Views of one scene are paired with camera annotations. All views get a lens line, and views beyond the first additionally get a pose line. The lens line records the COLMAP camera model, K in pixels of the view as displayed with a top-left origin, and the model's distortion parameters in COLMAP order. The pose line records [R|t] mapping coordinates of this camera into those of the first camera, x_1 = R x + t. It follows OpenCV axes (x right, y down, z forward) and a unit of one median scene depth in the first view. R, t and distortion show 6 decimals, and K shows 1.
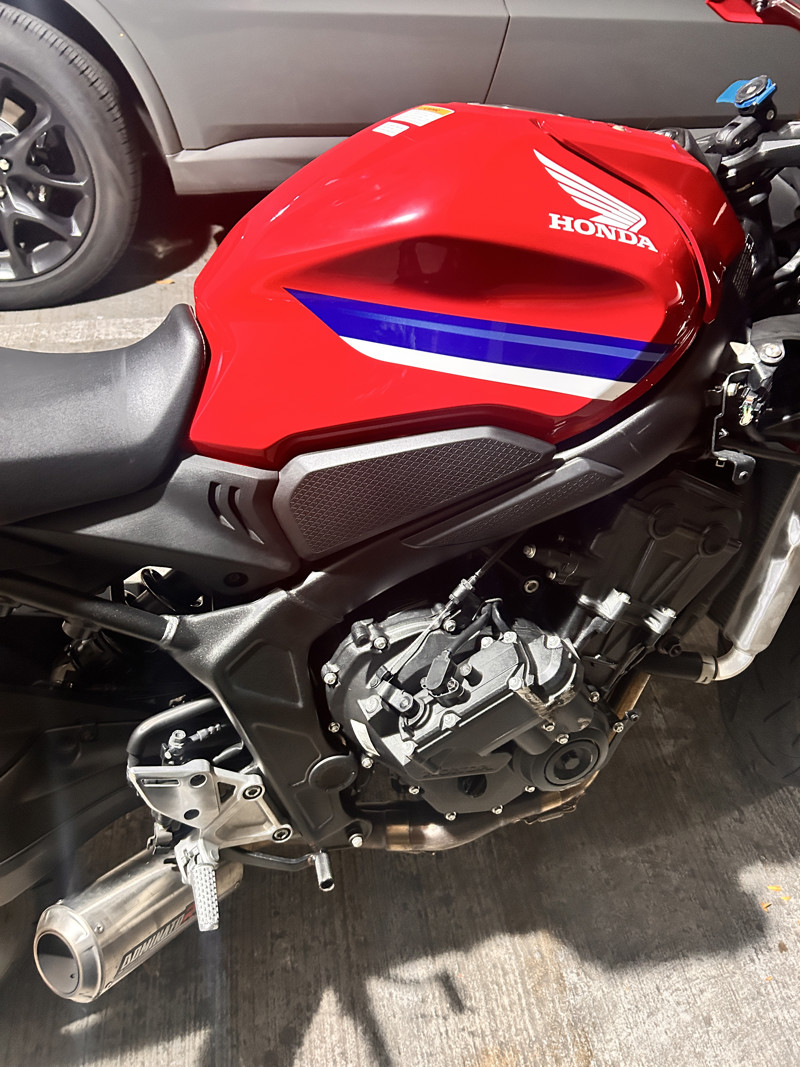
lens RADIAL K [[799.0, 0, 387.0], [0, 799.0, 530.2], [0, 0, 1]] dist [0.046185, -0.054494]
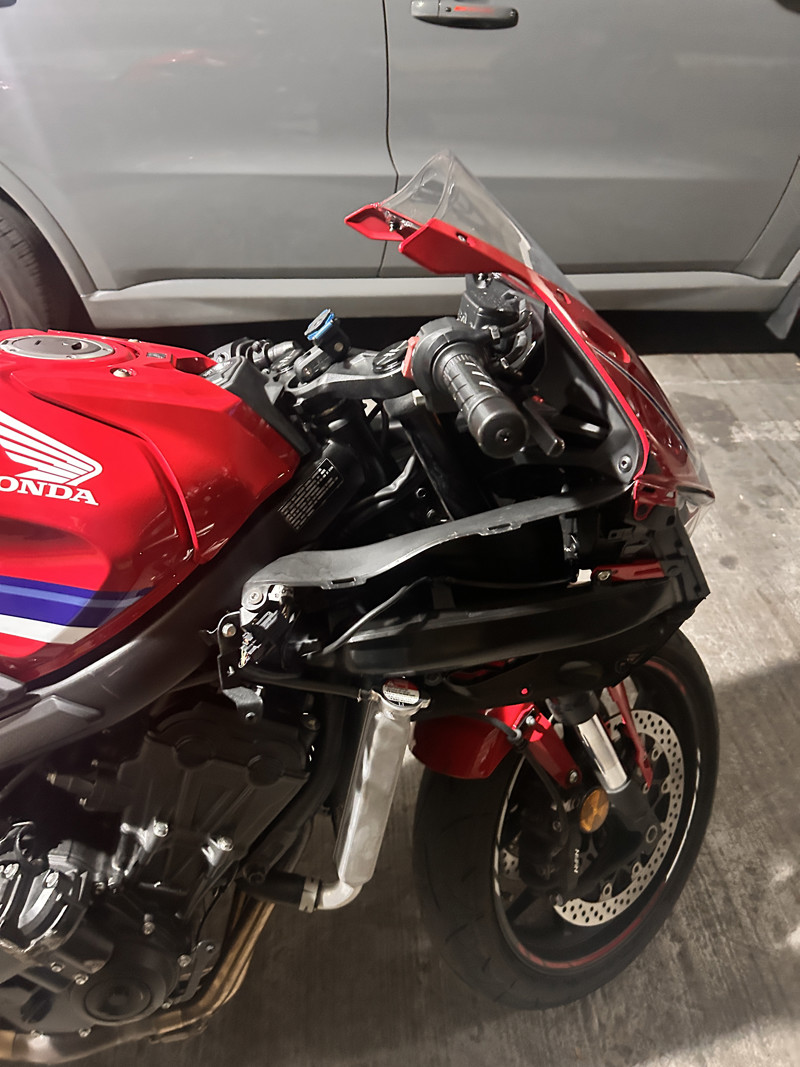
lens RADIAL K [[799.0, 0, 387.0], [0, 799.0, 530.2], [0, 0, 1]] dist [0.046185, -0.054494]
pose [[0.994607, 0.045386, -0.093255, 0.636029], [-0.054745, 0.993441, -0.100387, -0.188167], [0.088087, 0.104951, 0.990569, 0.034019]]
